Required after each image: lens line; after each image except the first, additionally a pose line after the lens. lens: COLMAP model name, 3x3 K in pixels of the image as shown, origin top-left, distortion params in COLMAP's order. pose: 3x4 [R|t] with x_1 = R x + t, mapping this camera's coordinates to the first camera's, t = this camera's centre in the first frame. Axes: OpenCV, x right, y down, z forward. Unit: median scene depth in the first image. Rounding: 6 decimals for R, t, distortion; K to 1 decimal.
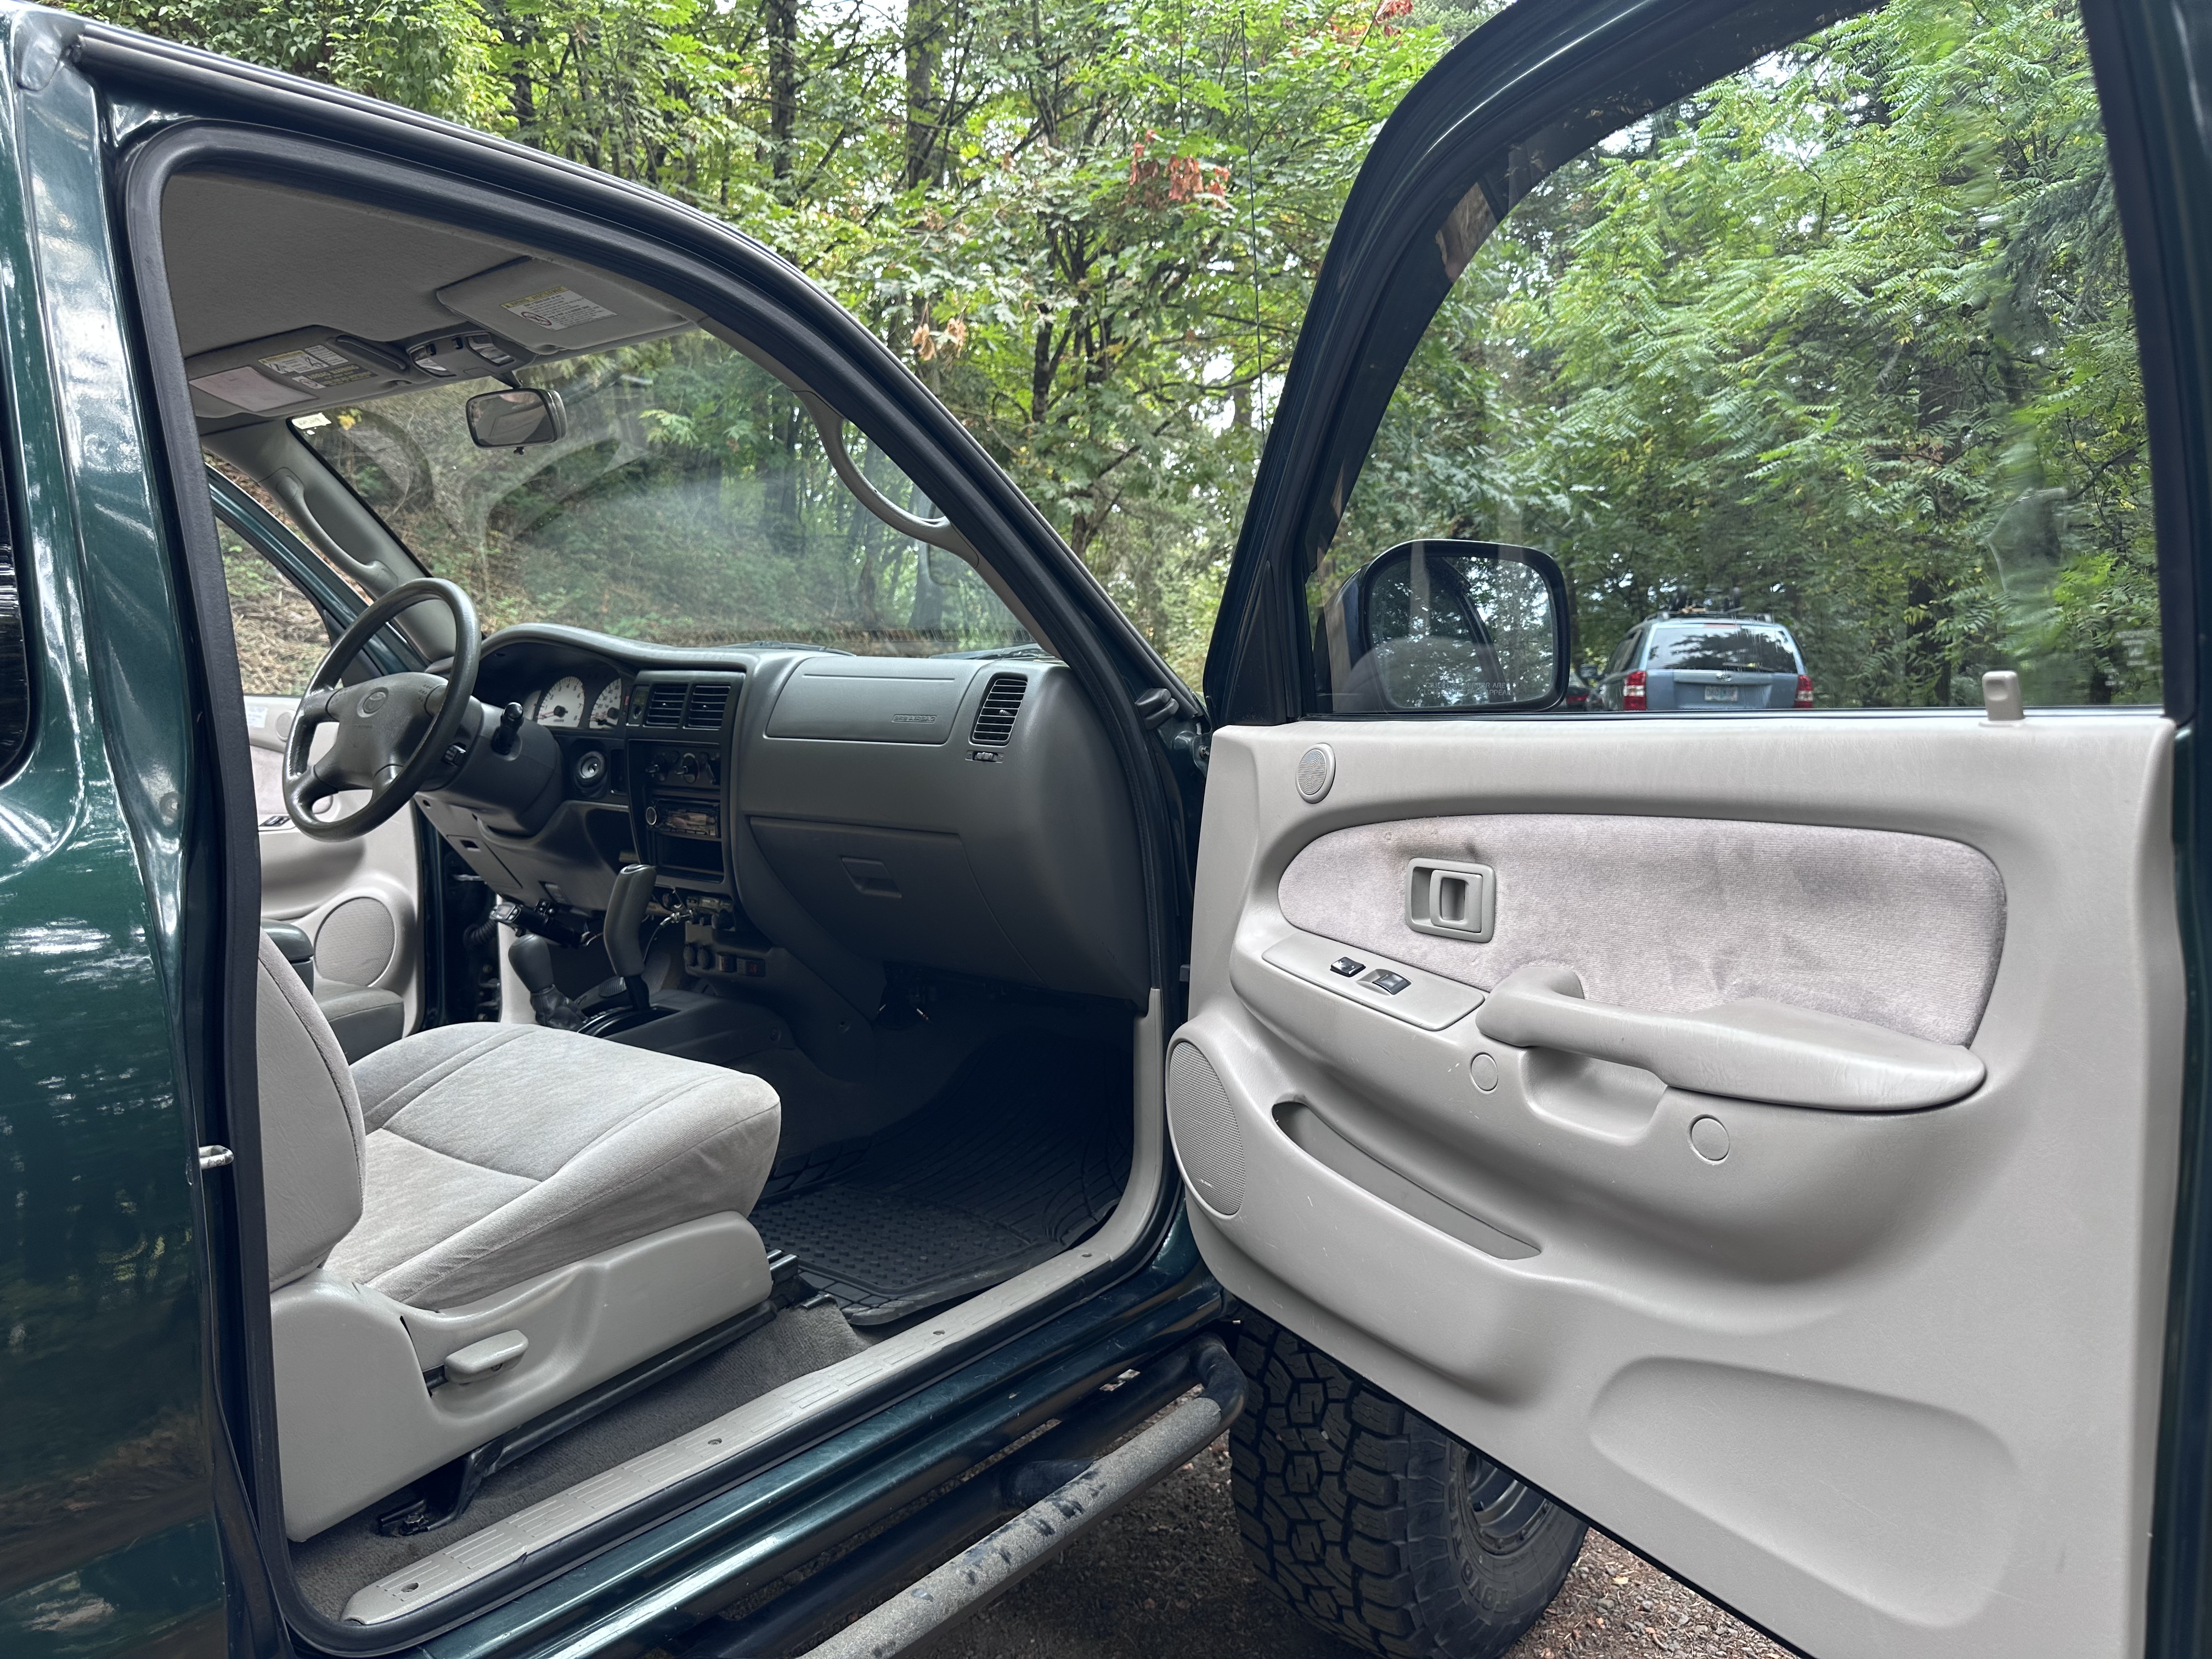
lens RADIAL K [[1658.7, 0, 1106.0], [0, 1658.7, 829.5], [0, 0, 1]] dist [0.079689, -0.000150]
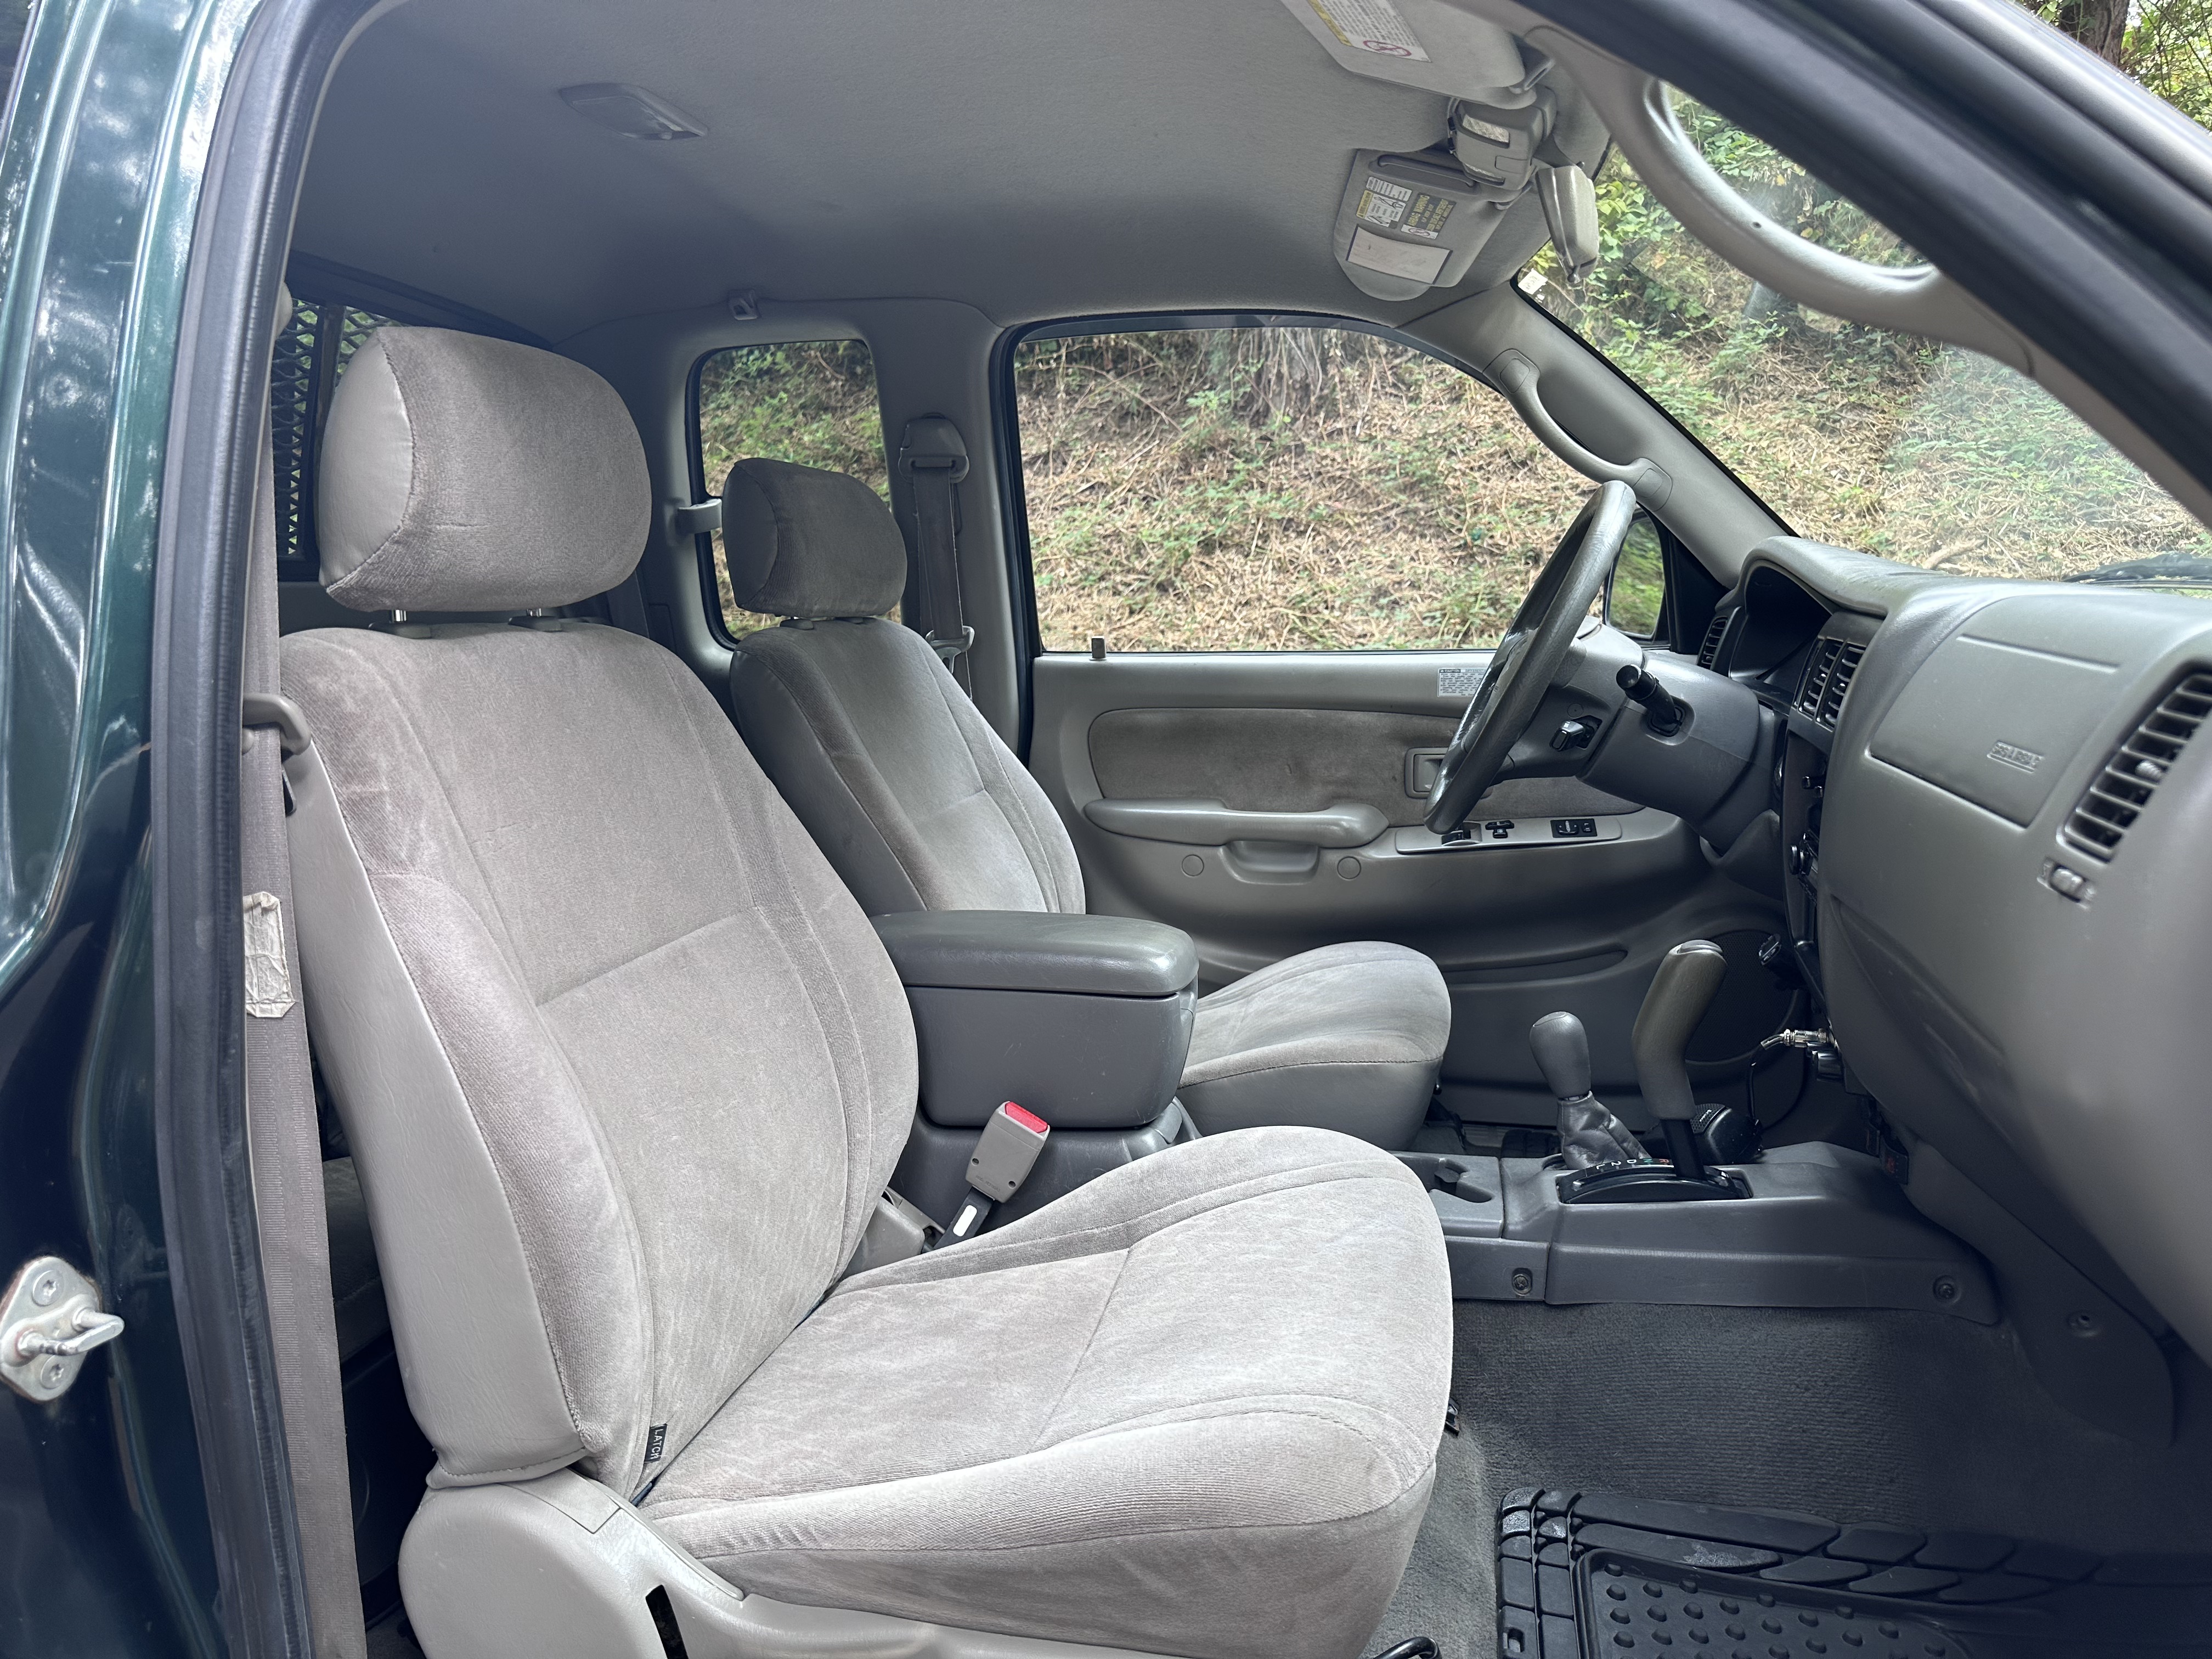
lens RADIAL K [[1658.7, 0, 1106.0], [0, 1658.7, 829.5], [0, 0, 1]] dist [0.079689, -0.000150]
pose [[0.509214, 0.137633, -0.849564, 0.145886], [-0.092509, 0.990164, 0.104962, -0.074936], [0.855654, 0.025144, 0.516938, 0.584134]]
